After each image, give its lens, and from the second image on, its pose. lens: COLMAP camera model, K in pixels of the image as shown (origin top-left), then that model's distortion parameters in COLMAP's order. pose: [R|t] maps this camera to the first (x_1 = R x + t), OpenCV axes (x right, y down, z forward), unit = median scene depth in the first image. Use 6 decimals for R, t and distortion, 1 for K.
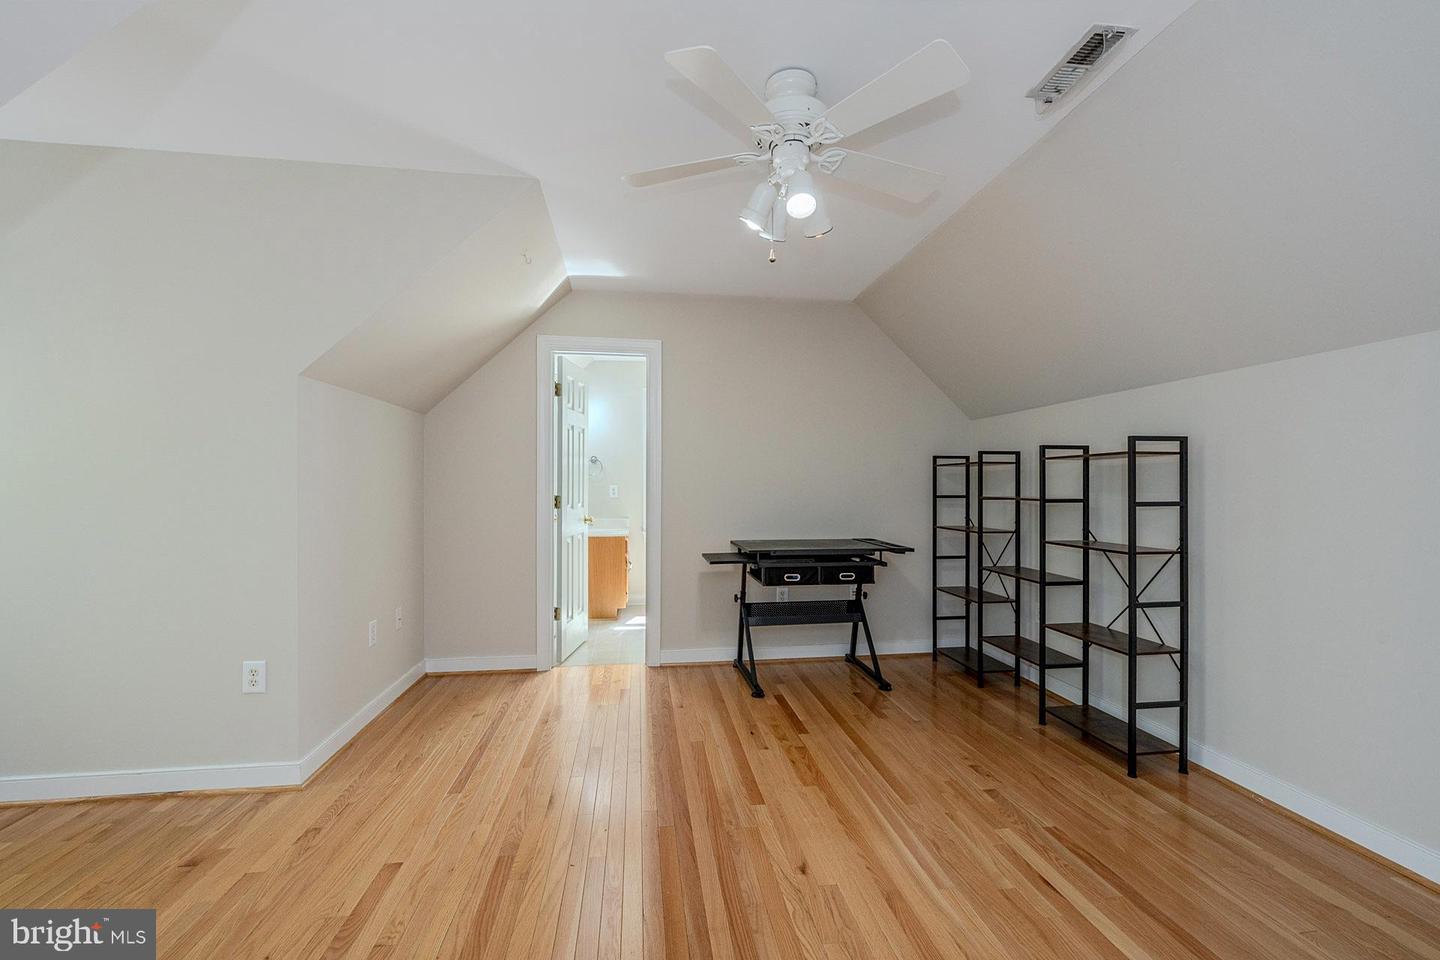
lens RADIAL K [[576.4, 0, 719.6], [0, 576.4, 485.0], [0, 0, 1]] dist [0.000106, 0.000016]
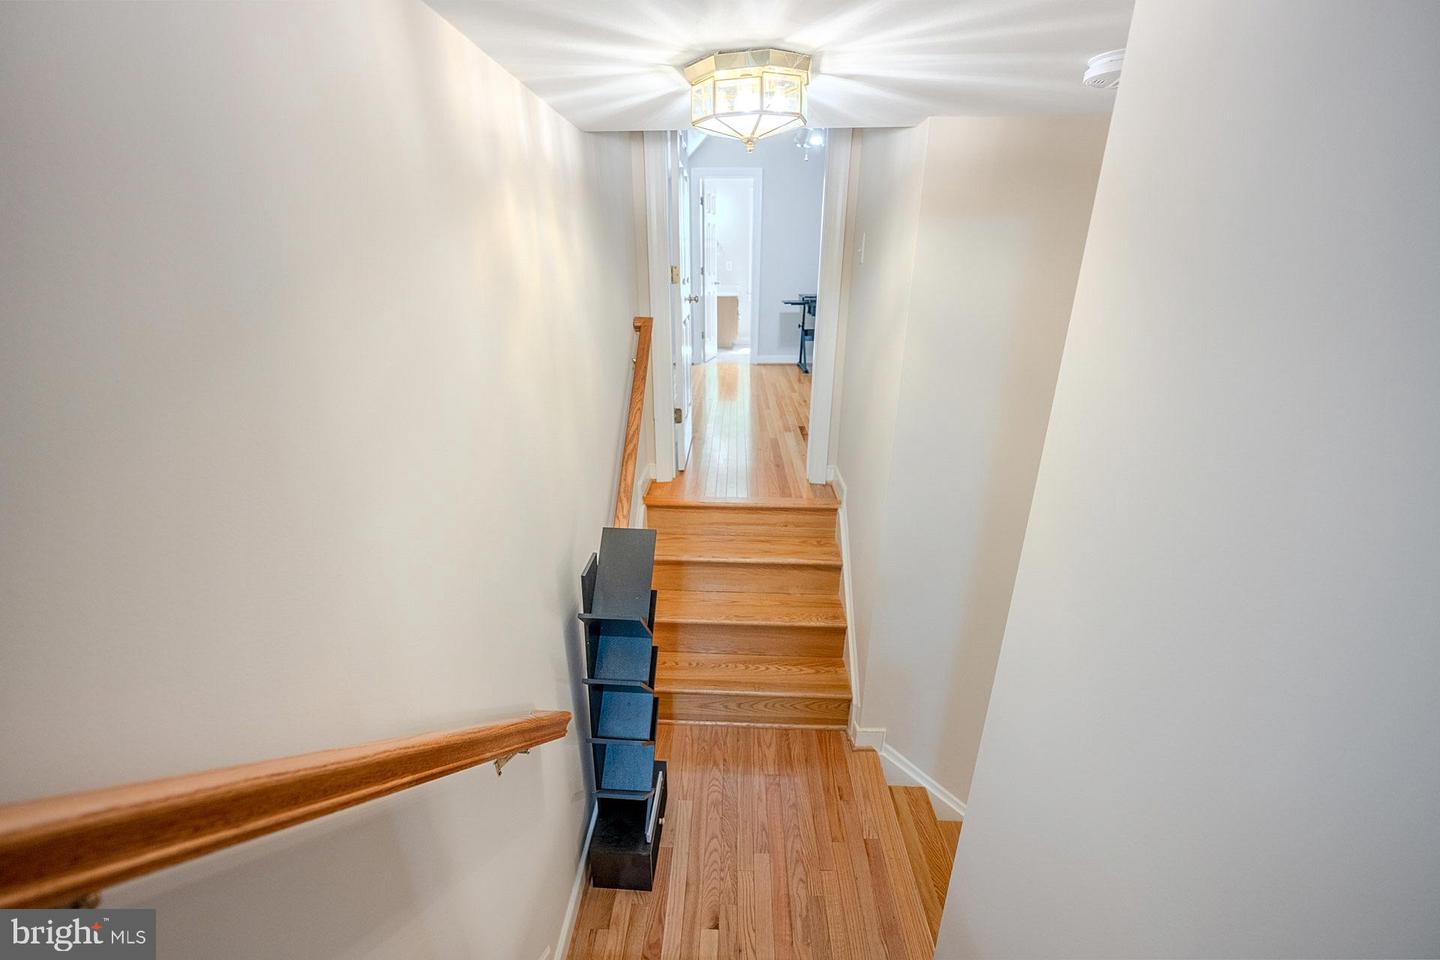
lens RADIAL K [[576.4, 0, 719.6], [0, 576.4, 485.0], [0, 0, 1]] dist [0.000106, 0.000016]
pose [[0.983910, 0.062463, -0.167389, 0.115233], [0.002274, 0.932439, 0.361320, 0.002266], [0.178650, -0.355887, 0.917294, -0.904565]]
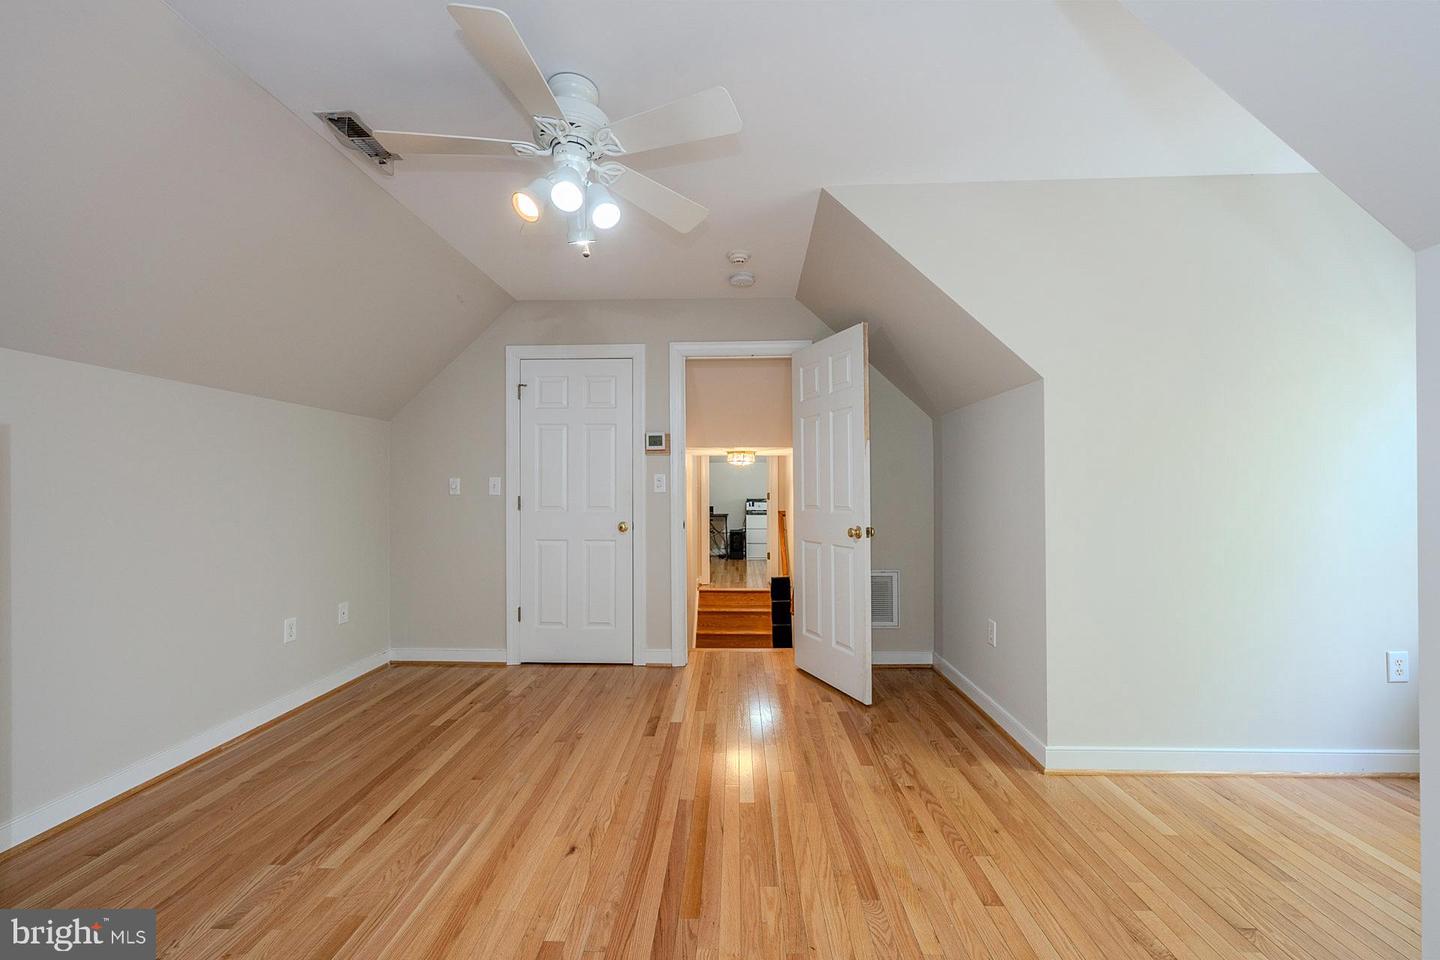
lens RADIAL K [[576.4, 0, 719.6], [0, 576.4, 485.0], [0, 0, 1]] dist [0.000106, 0.000016]
pose [[-0.986069, 0.004825, 0.166269, -0.148060], [0.003748, 0.999970, -0.006791, 0.002964], [-0.166297, -0.006074, -0.986057, 0.982837]]
